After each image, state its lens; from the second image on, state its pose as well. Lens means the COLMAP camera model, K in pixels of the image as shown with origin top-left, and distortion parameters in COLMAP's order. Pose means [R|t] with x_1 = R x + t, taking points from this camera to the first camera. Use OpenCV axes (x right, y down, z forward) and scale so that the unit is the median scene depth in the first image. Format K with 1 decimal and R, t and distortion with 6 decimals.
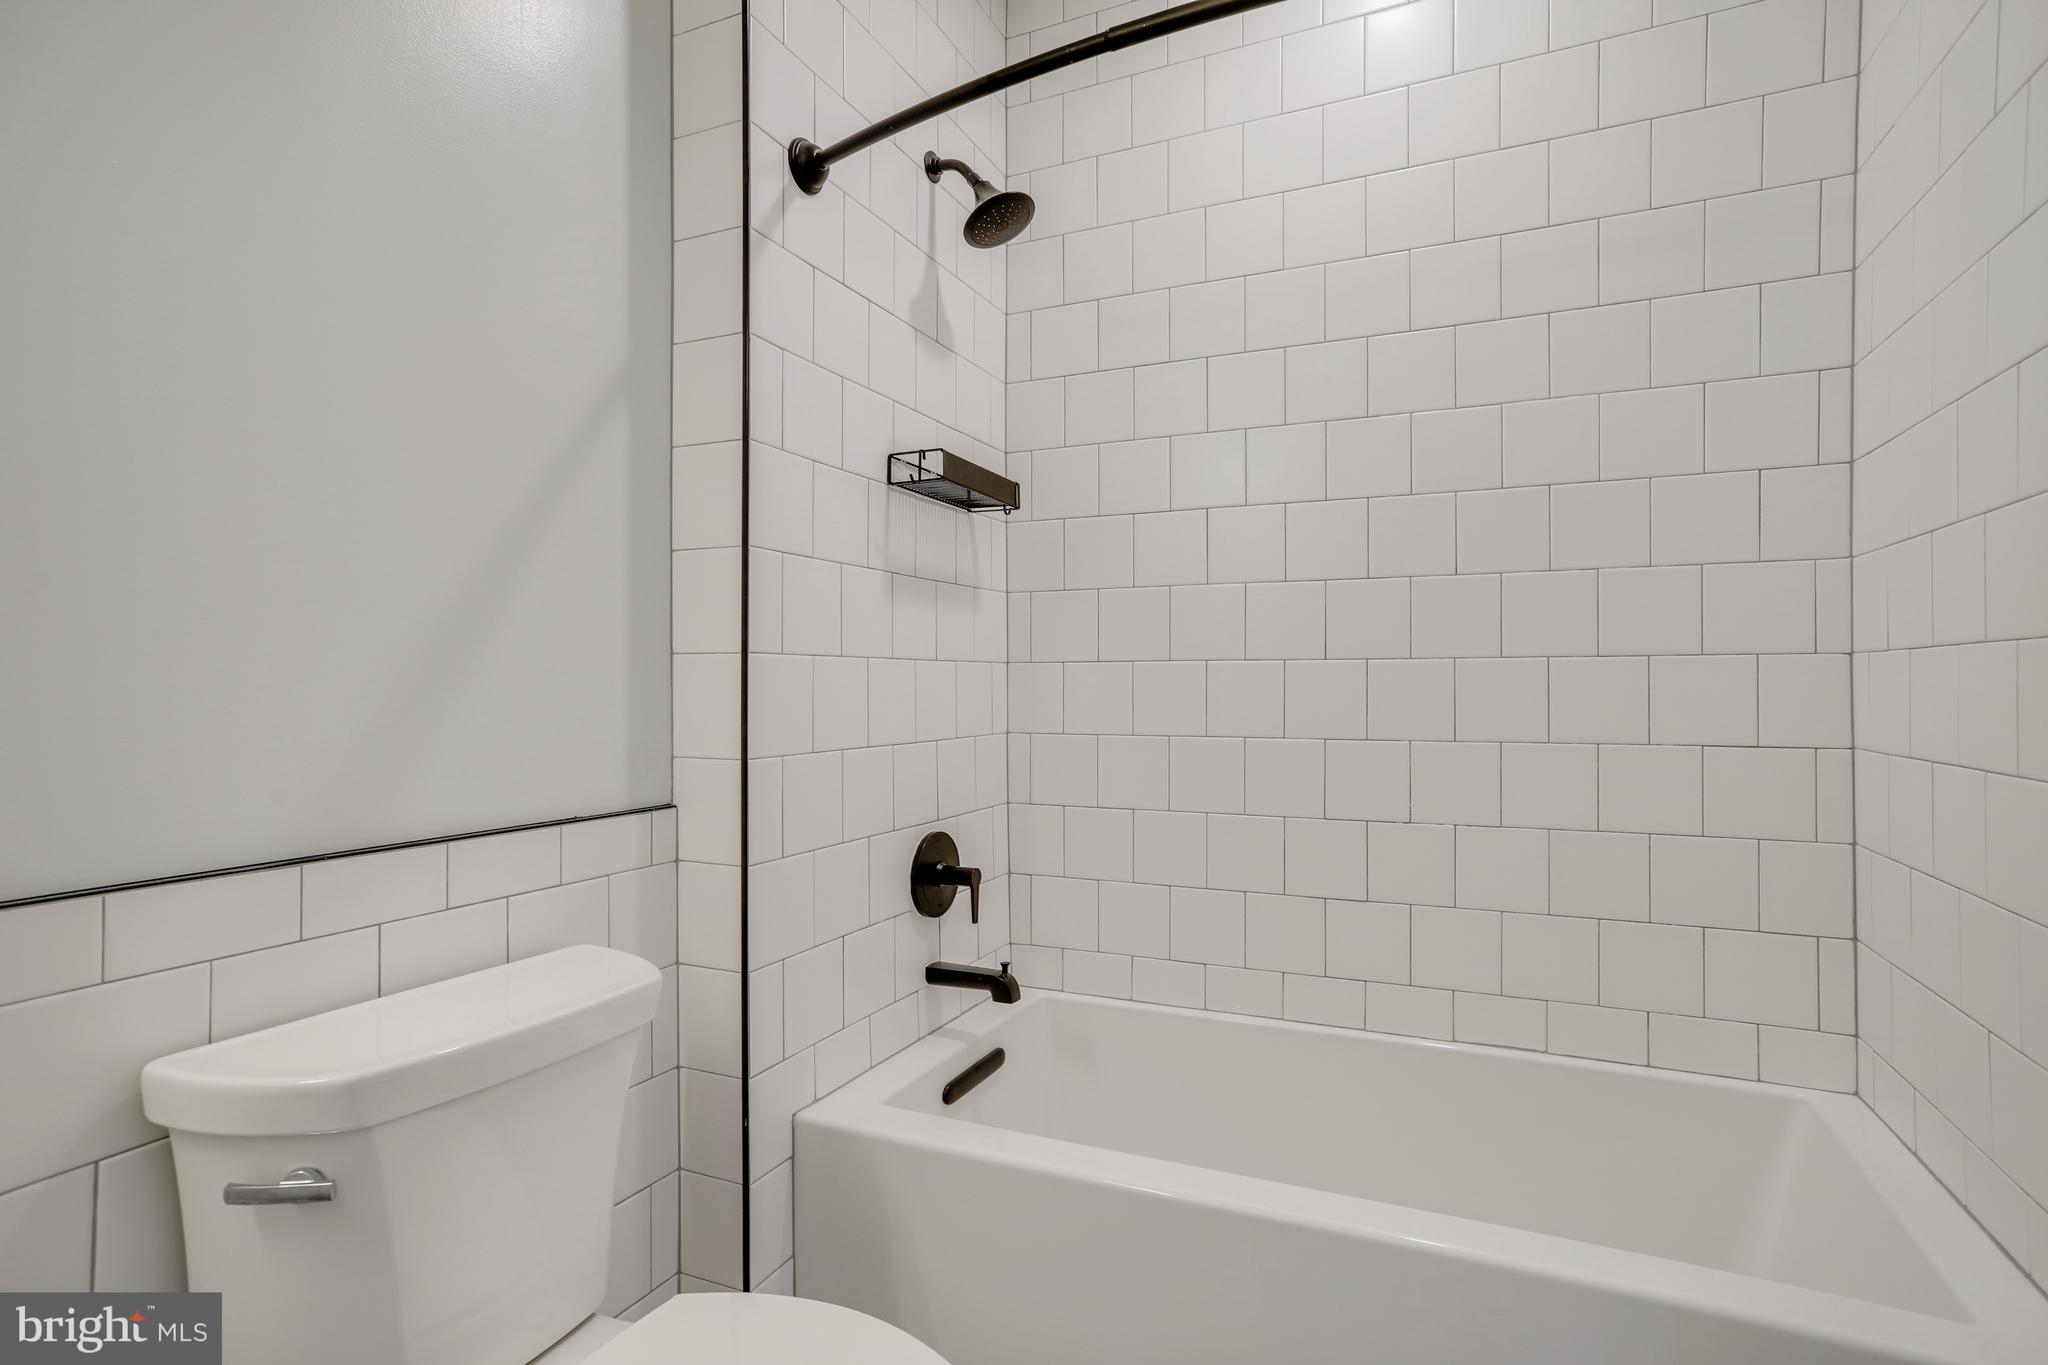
lens RADIAL K [[1050.9, 0, 1022.9], [0, 1050.9, 676.8], [0, 0, 1]] dist [-0.013716, -0.000408]
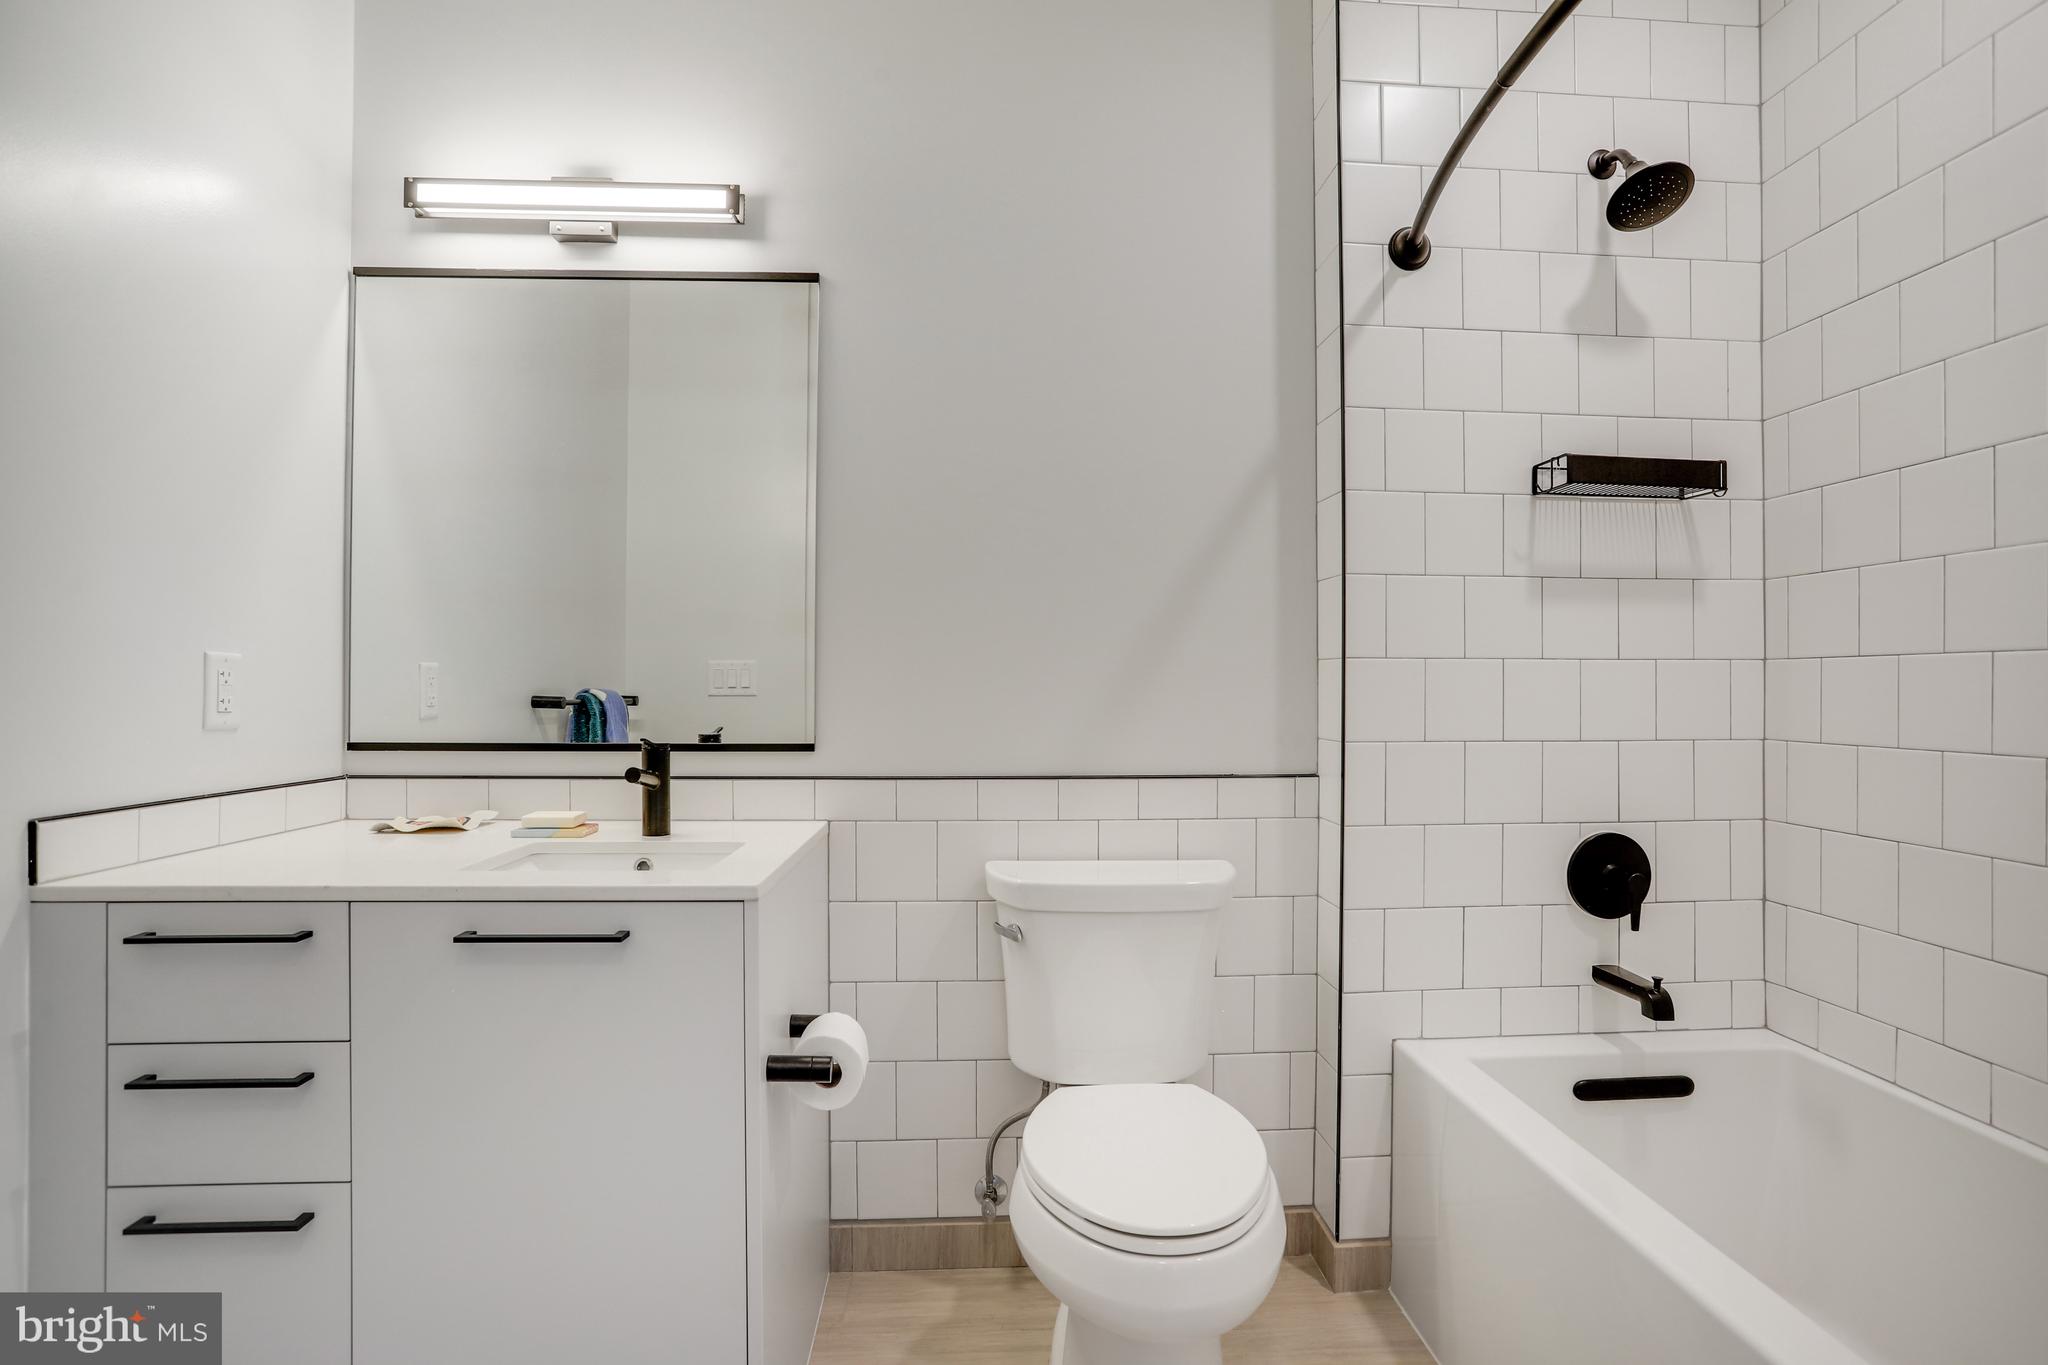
lens RADIAL K [[987.6, 0, 1024.0], [0, 987.6, 682.5], [0, 0, 1]] dist [-0.000543, 0.000105]
pose [[0.470914, -0.004533, -0.882168, 0.503917], [0.002470, 0.999990, -0.003820, 0.008519], [0.882176, -0.000380, 0.470920, 0.077551]]
